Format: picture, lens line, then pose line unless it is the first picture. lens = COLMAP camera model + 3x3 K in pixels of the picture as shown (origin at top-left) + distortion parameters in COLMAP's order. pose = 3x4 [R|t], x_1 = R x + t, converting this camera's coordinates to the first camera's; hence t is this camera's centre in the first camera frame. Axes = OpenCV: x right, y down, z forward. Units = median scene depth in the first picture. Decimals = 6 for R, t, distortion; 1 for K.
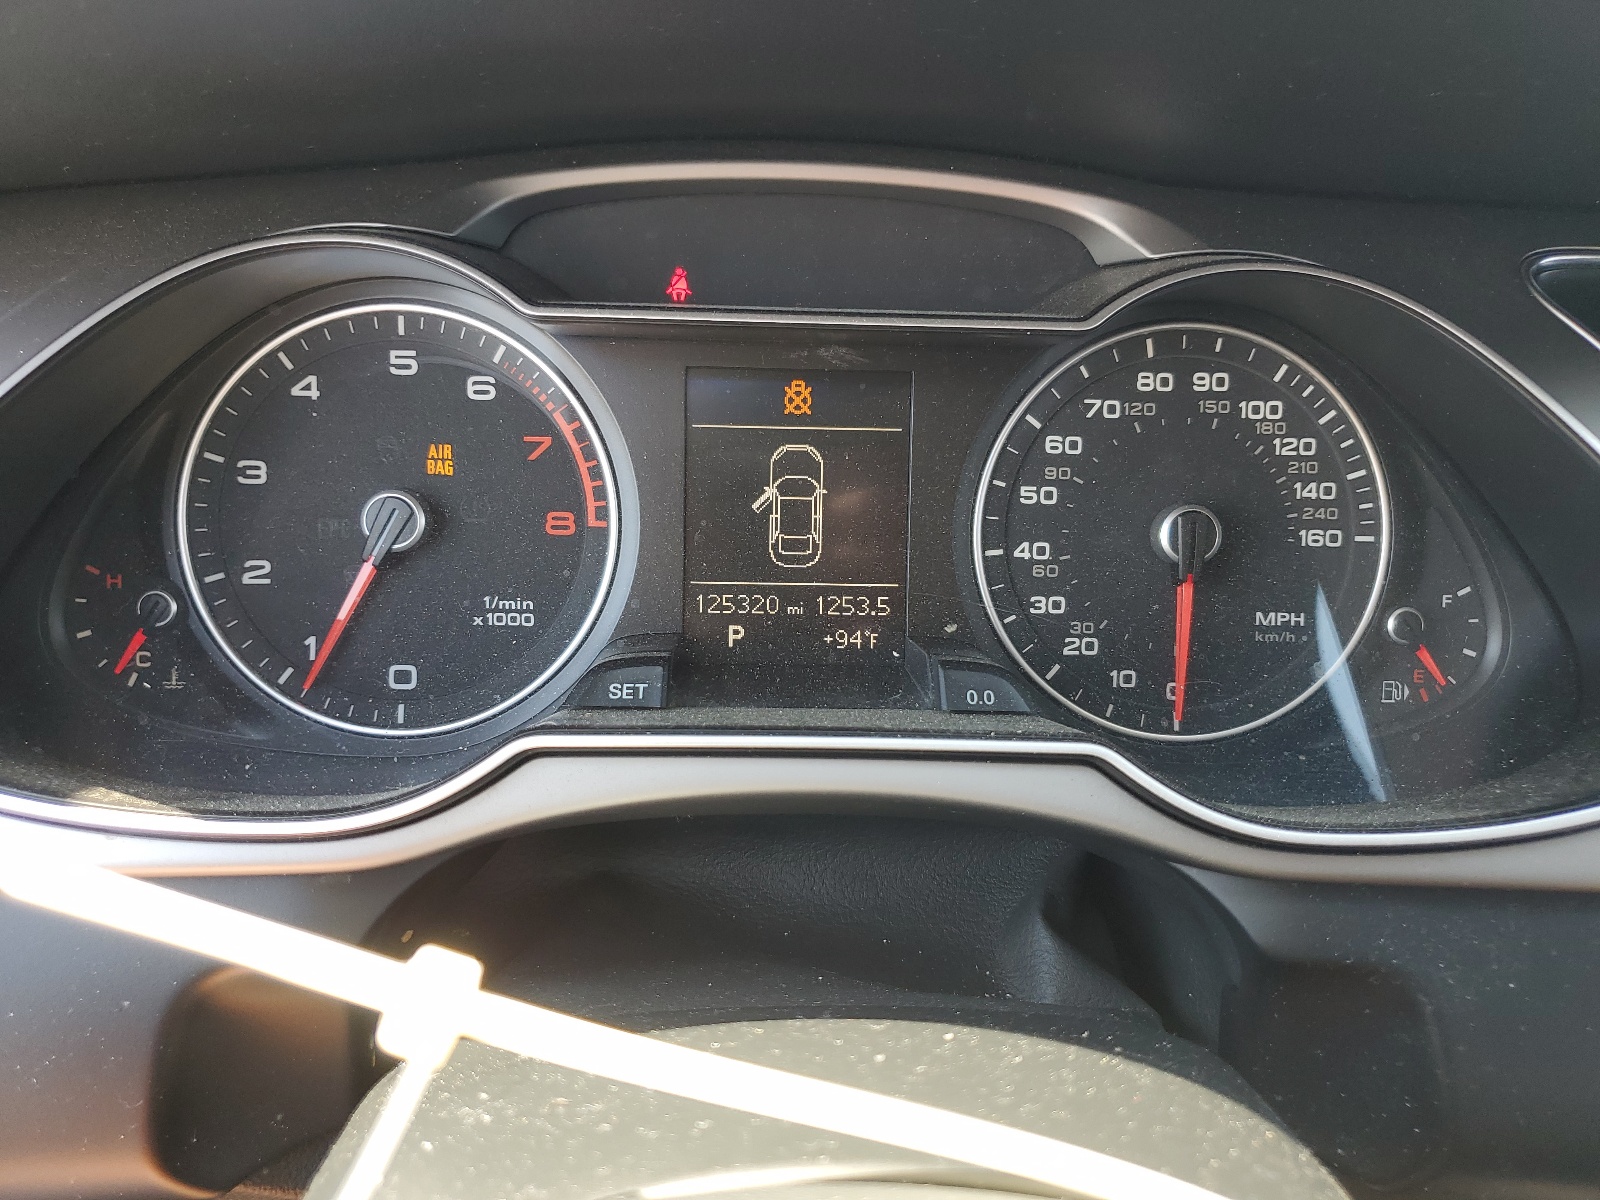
lens RADIAL K [[1216.7, 0, 800.5], [0, 1216.7, 600.9], [0, 0, 1]] dist [-0.005926, -0.002239]
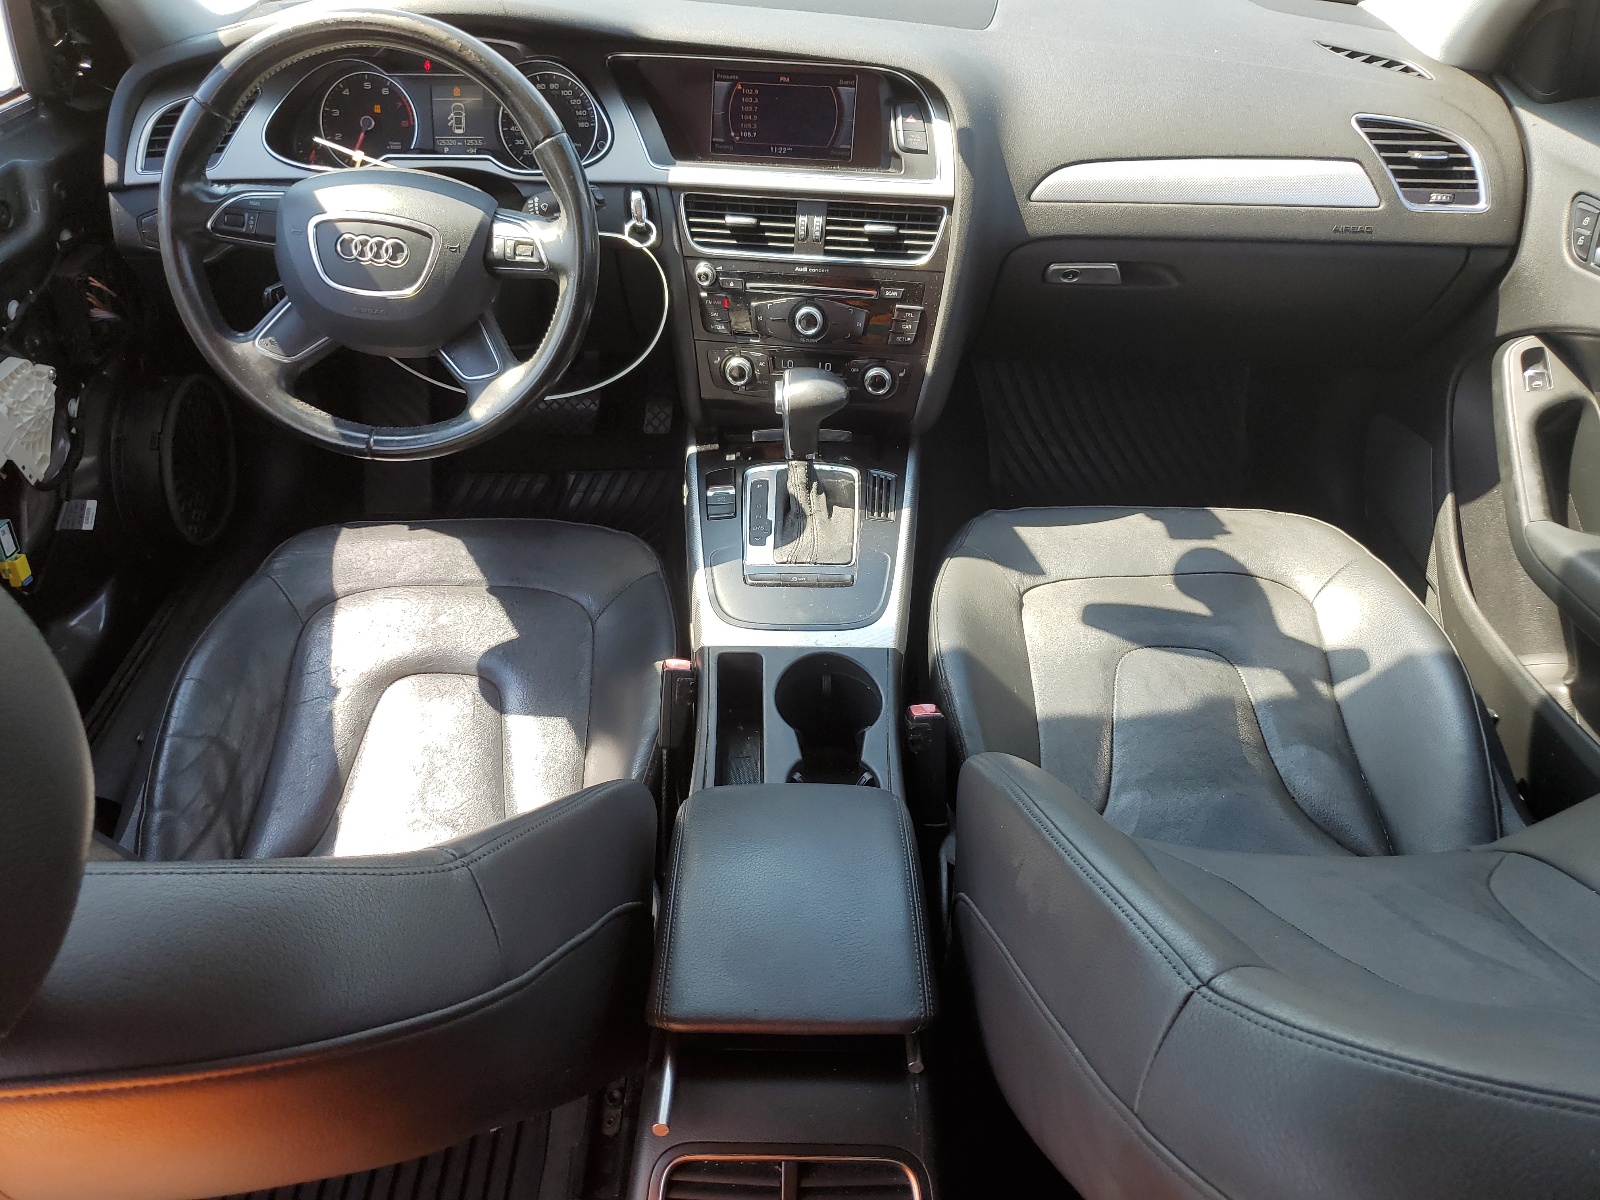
lens RADIAL K [[1216.7, 0, 799.0], [0, 1216.7, 599.1], [0, 0, 1]] dist [-0.005926, -0.002239]
pose [[0.999056, -0.002616, -0.043361, 1.398114], [0.011332, 0.979320, 0.202002, 0.742636], [0.041935, -0.202302, 0.978425, -3.552489]]
